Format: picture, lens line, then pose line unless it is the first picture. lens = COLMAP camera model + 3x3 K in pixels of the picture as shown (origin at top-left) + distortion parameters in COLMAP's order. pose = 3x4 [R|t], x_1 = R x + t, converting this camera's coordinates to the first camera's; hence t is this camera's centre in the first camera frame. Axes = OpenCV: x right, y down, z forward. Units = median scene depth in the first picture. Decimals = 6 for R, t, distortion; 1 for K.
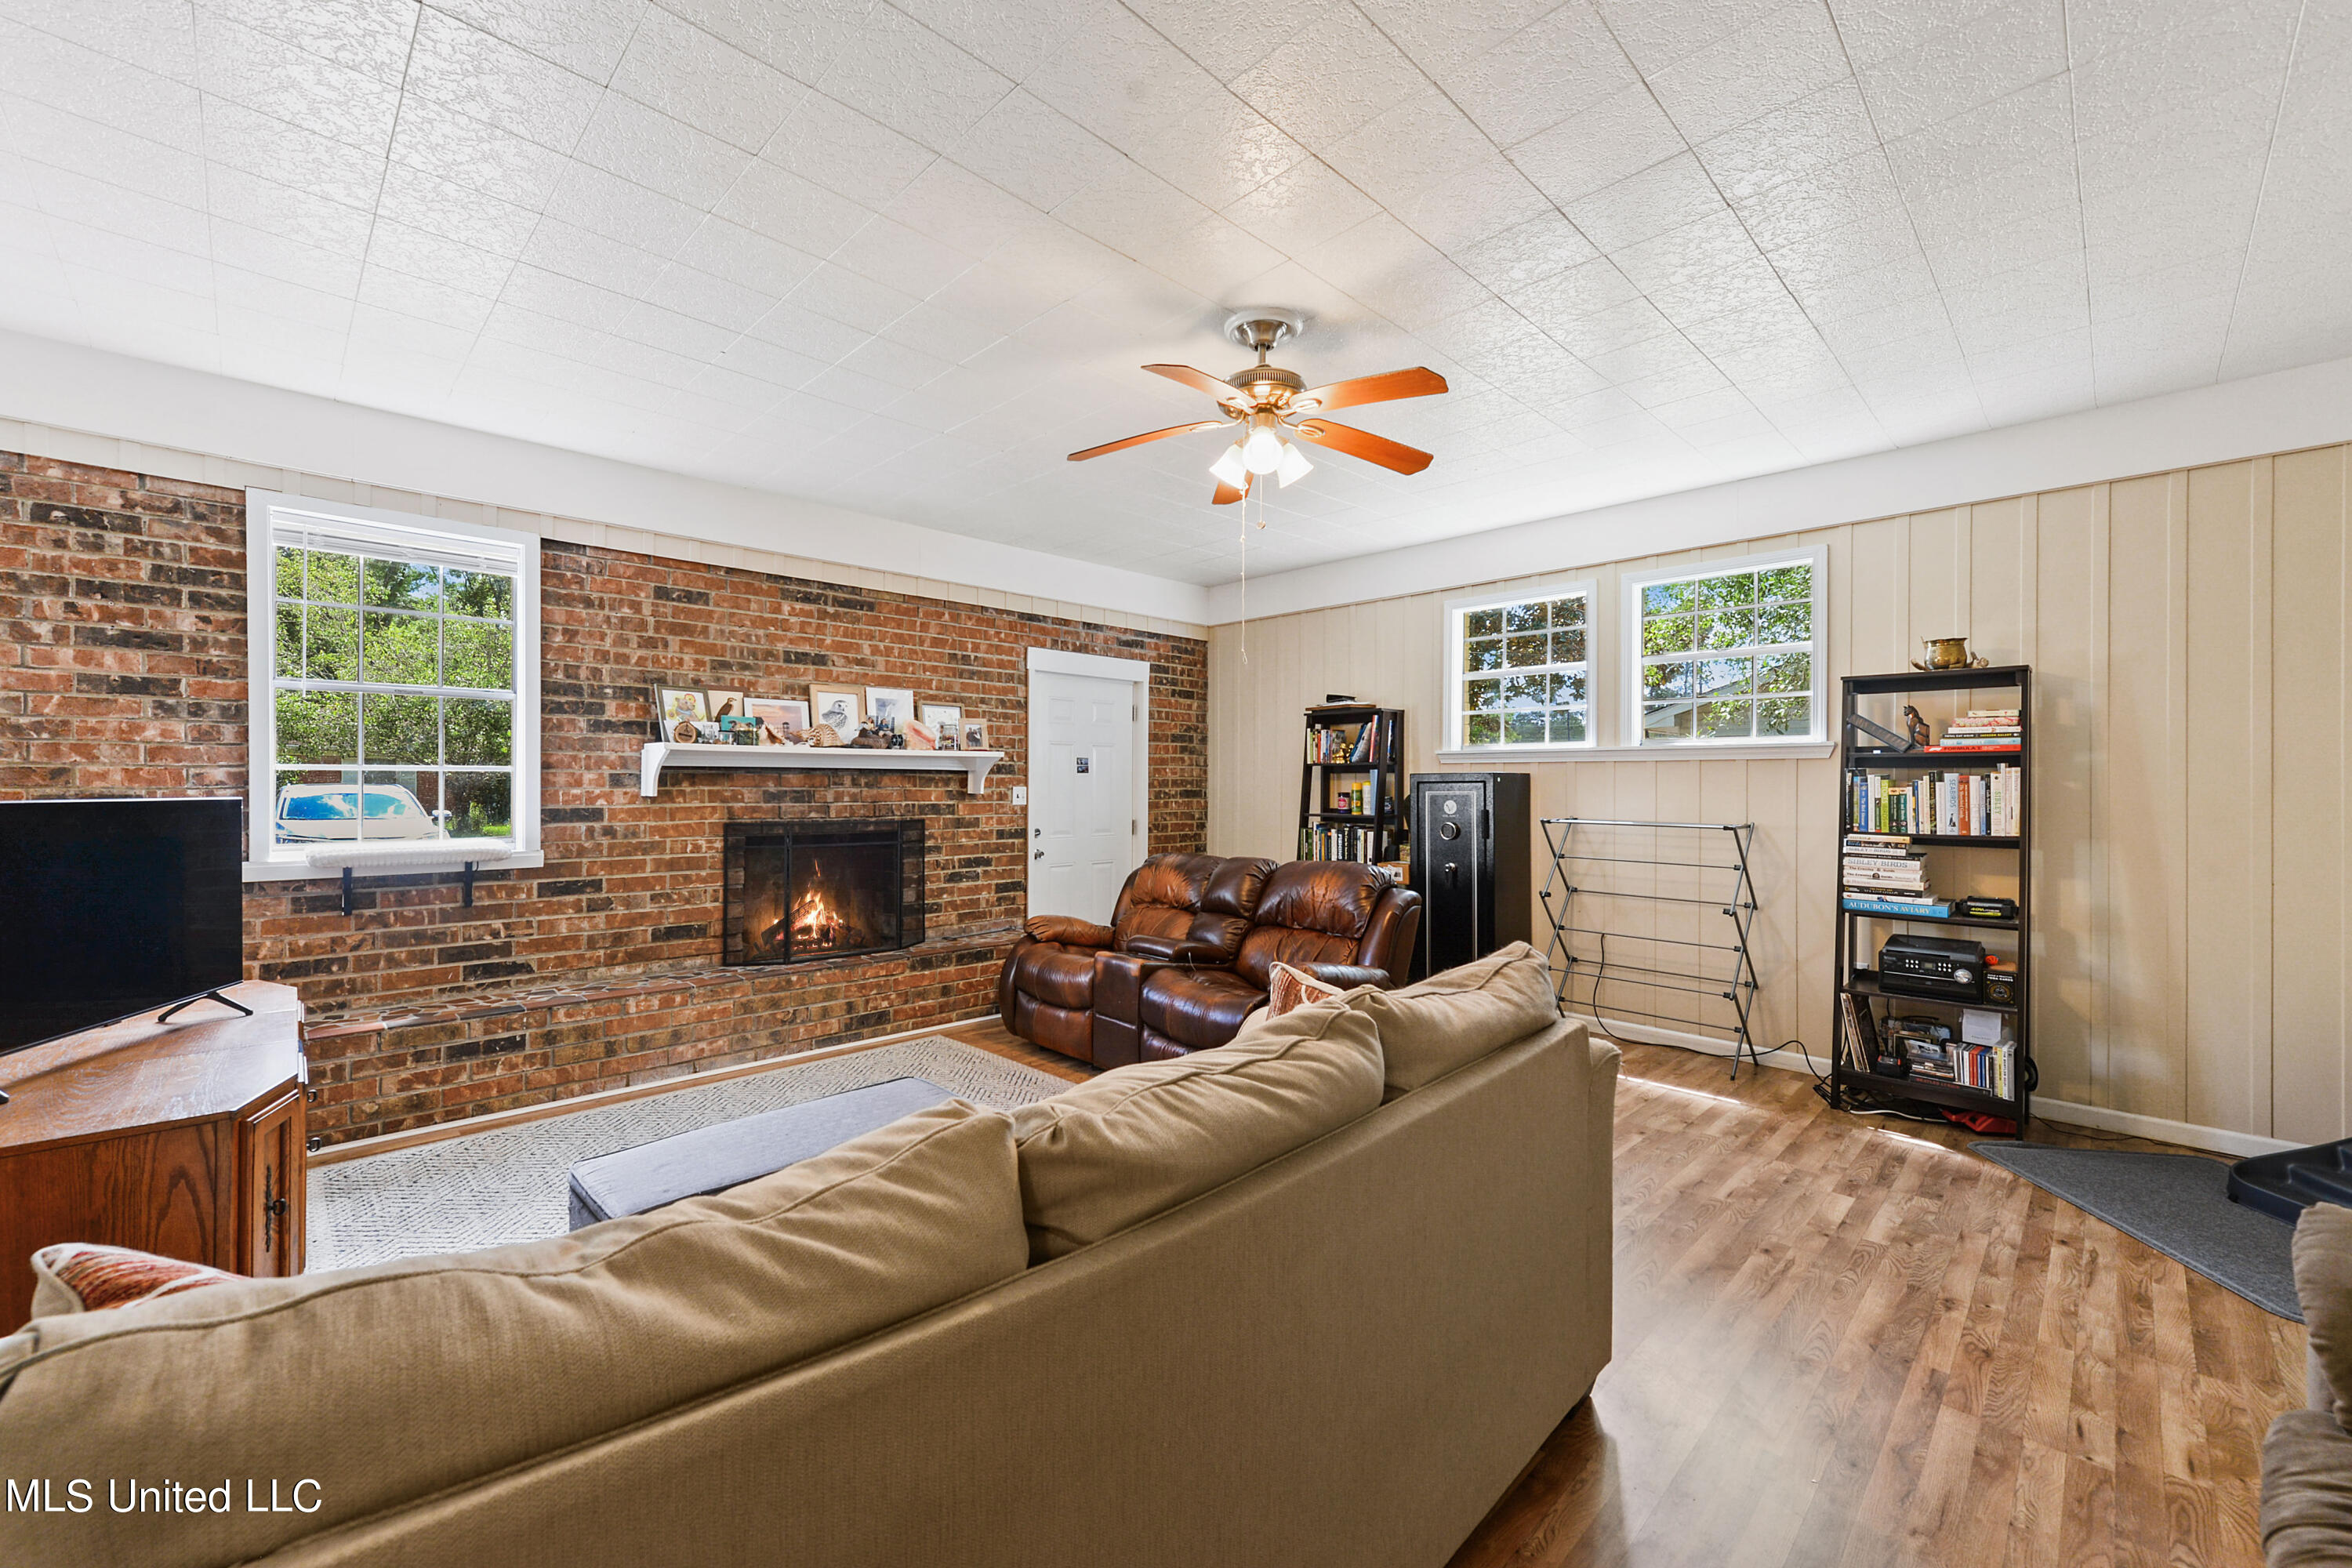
lens RADIAL K [[916.8, 0, 1171.4], [0, 916.8, 776.1], [0, 0, 1]] dist [0.000417, -0.000005]
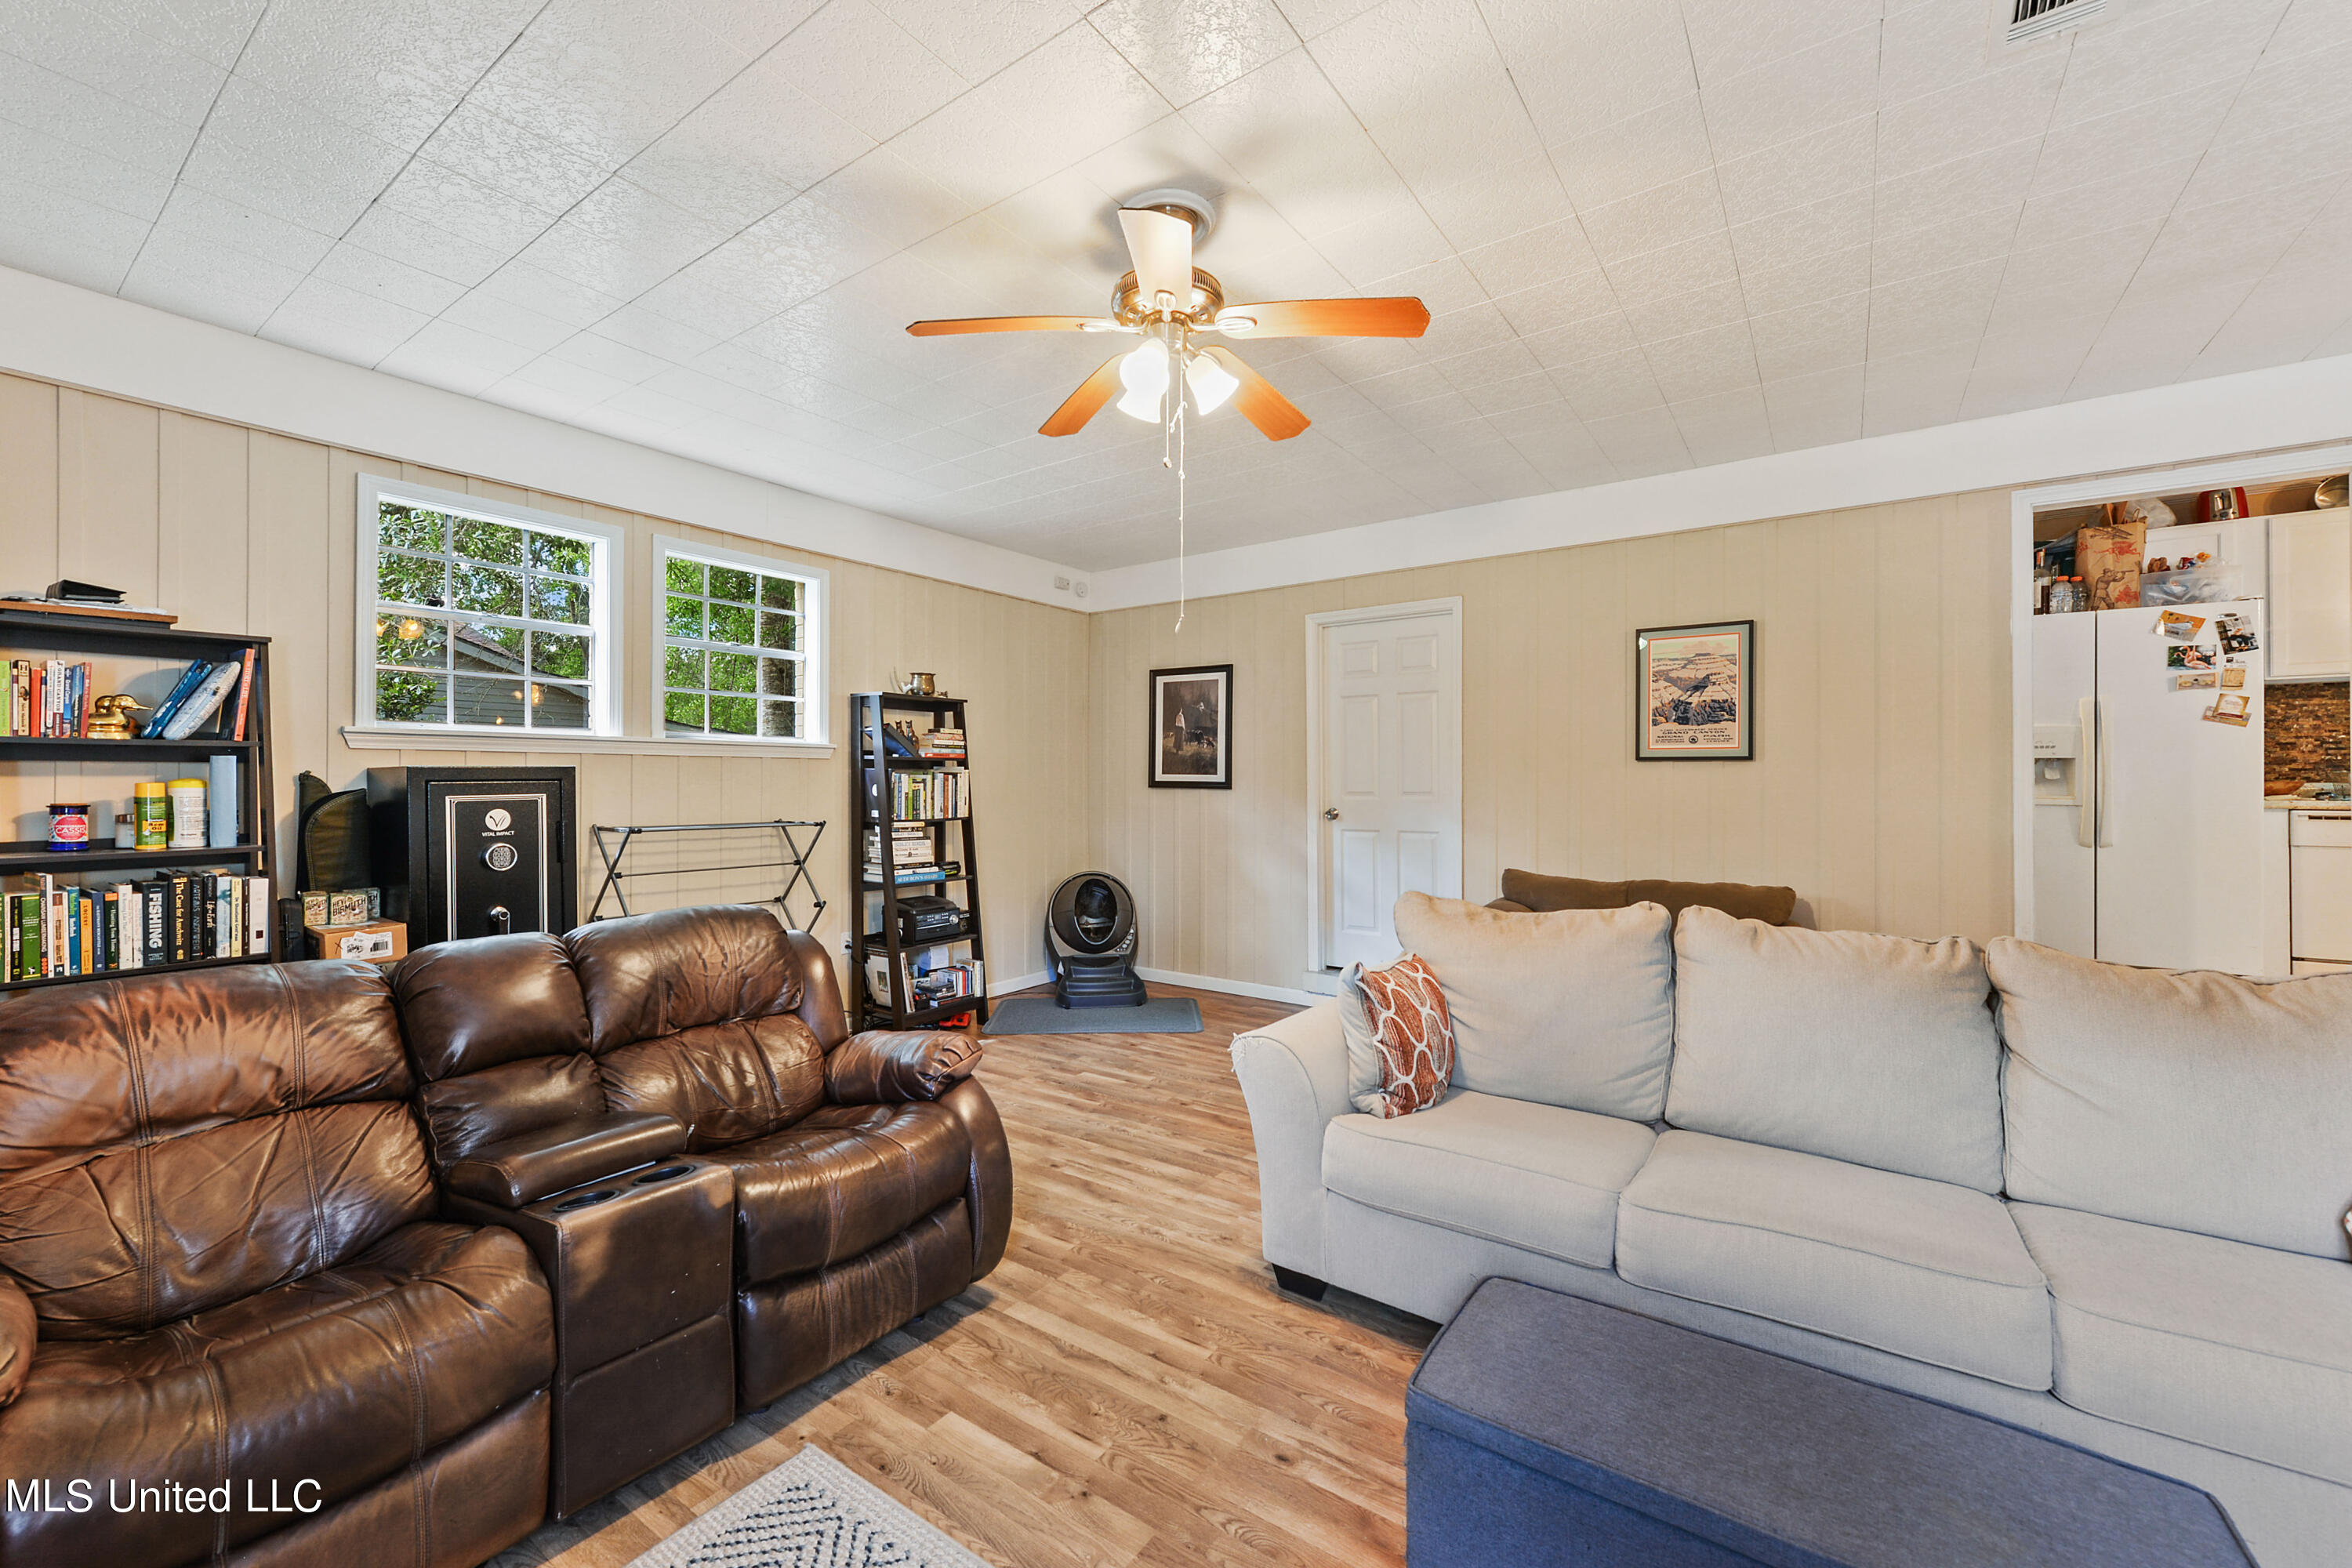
lens RADIAL K [[931.7, 0, 1168.3], [0, 931.7, 770.9], [0, 0, 1]] dist [0.001348, 0.000086]
pose [[-0.167198, 0.005720, 0.985907, -0.557544], [-0.007378, 0.999948, -0.007053, 0.001126], [-0.985896, -0.008453, -0.167147, 0.883009]]
